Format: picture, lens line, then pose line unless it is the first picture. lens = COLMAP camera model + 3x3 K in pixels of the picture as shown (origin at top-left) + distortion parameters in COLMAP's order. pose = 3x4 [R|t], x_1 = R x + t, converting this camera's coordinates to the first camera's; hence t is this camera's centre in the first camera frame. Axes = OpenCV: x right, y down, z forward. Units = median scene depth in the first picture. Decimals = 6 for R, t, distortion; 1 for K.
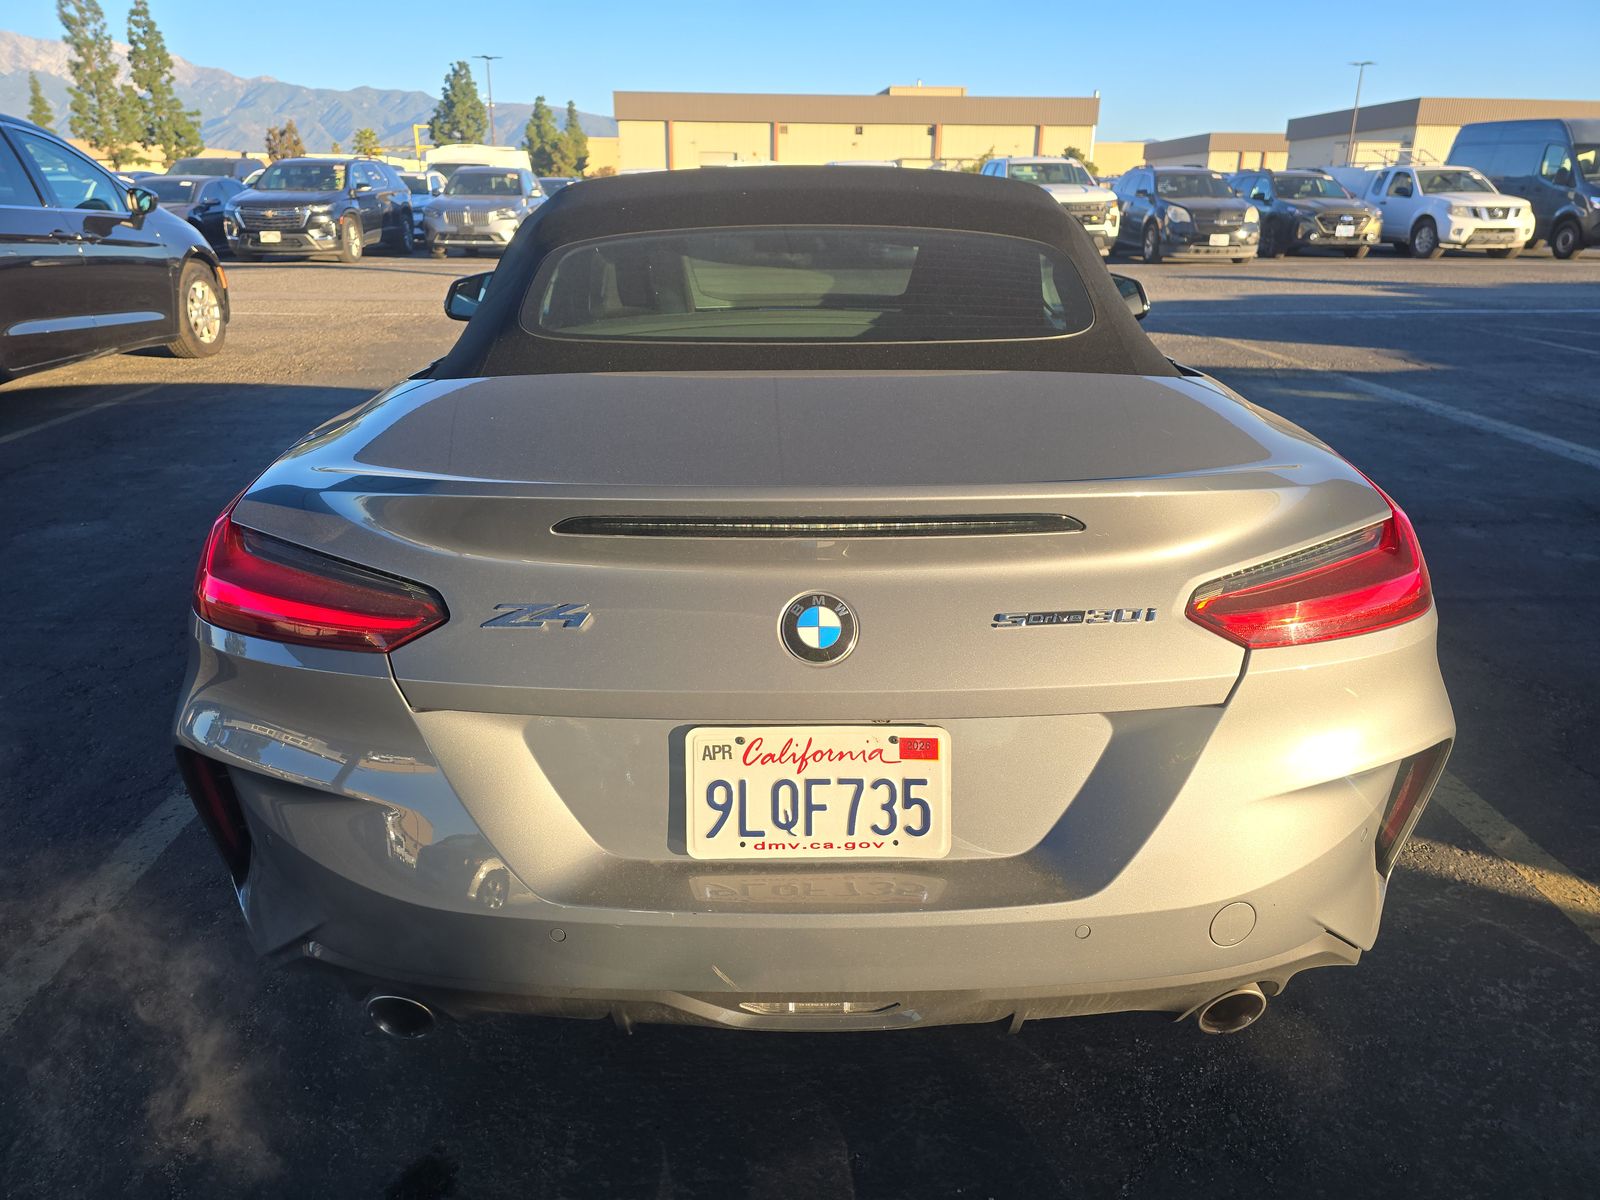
lens RADIAL K [[1069.4, 0, 794.9], [0, 1069.4, 603.3], [0, 0, 1]] dist [0.055061, -0.055351]
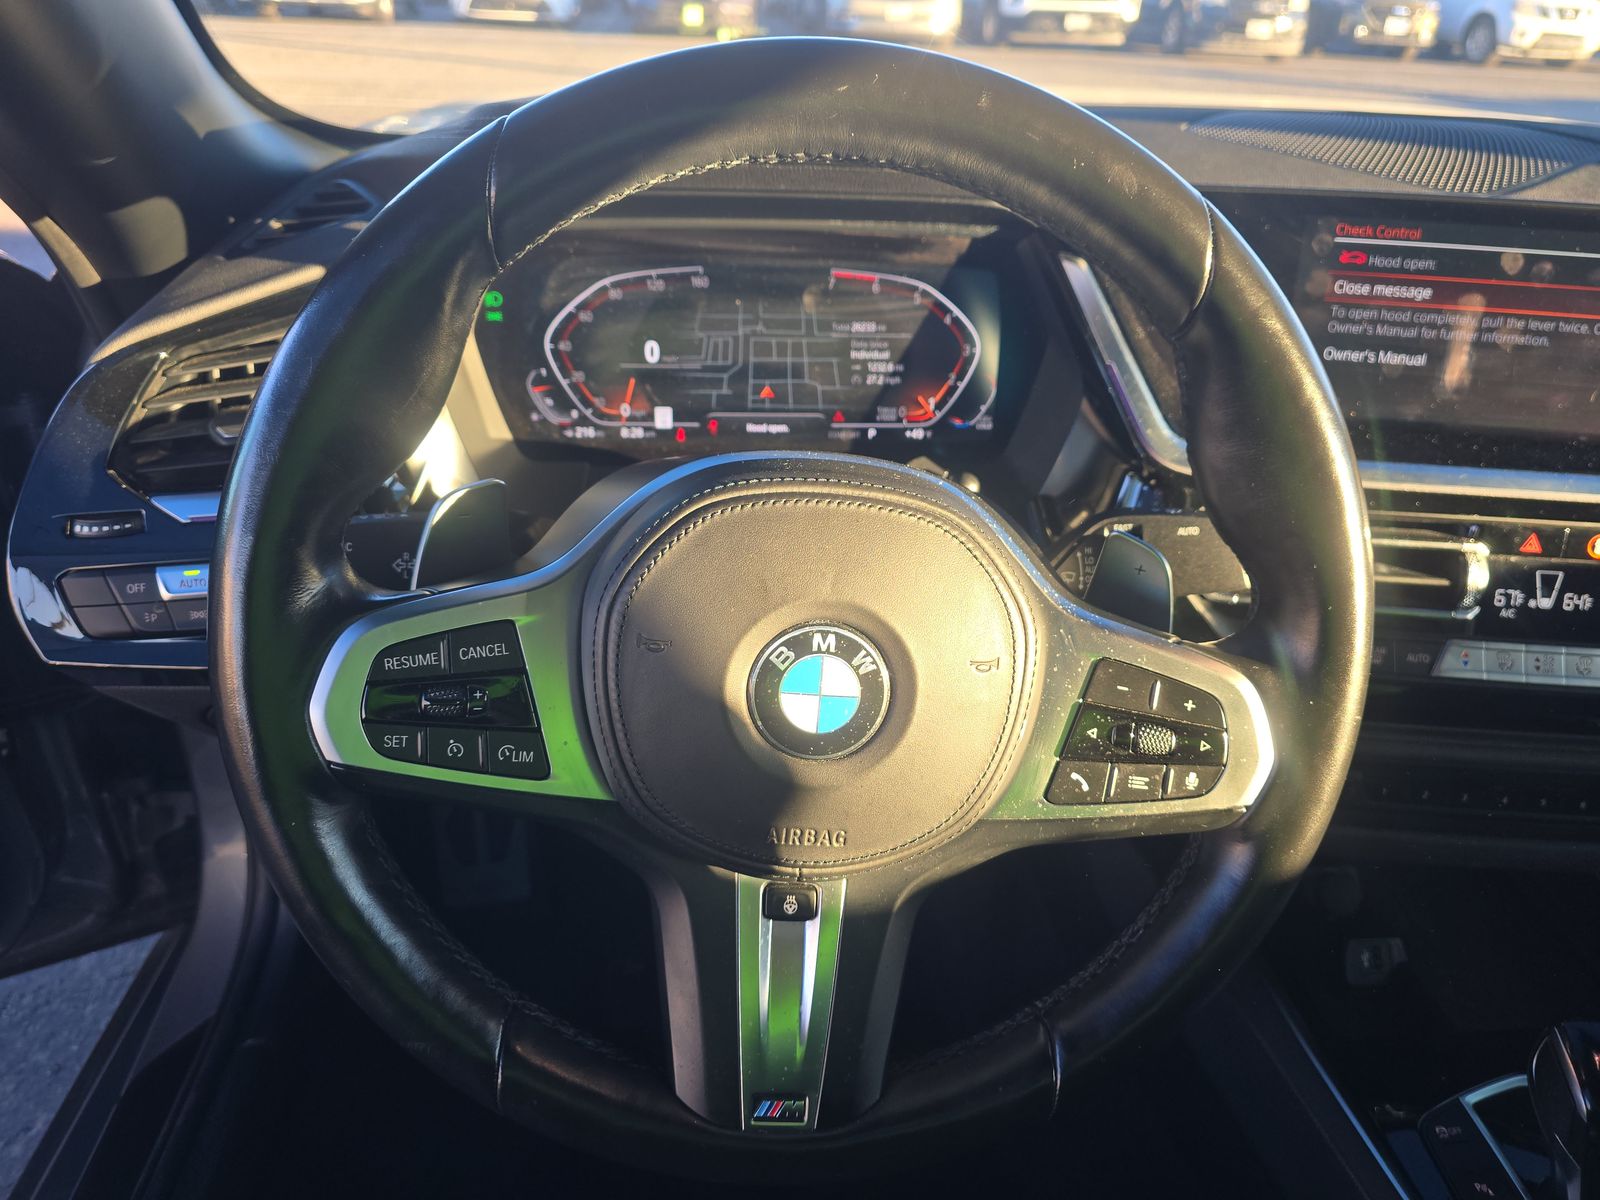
lens RADIAL K [[1084.9, 0, 794.9], [0, 1084.9, 596.9], [0, 0, 1]] dist [0.038078, -0.048858]
pose [[0.997182, -0.003300, 0.074950, -0.016767], [-0.008720, 0.987164, 0.159472, -0.036142], [-0.074515, -0.159676, 0.984353, 0.124939]]
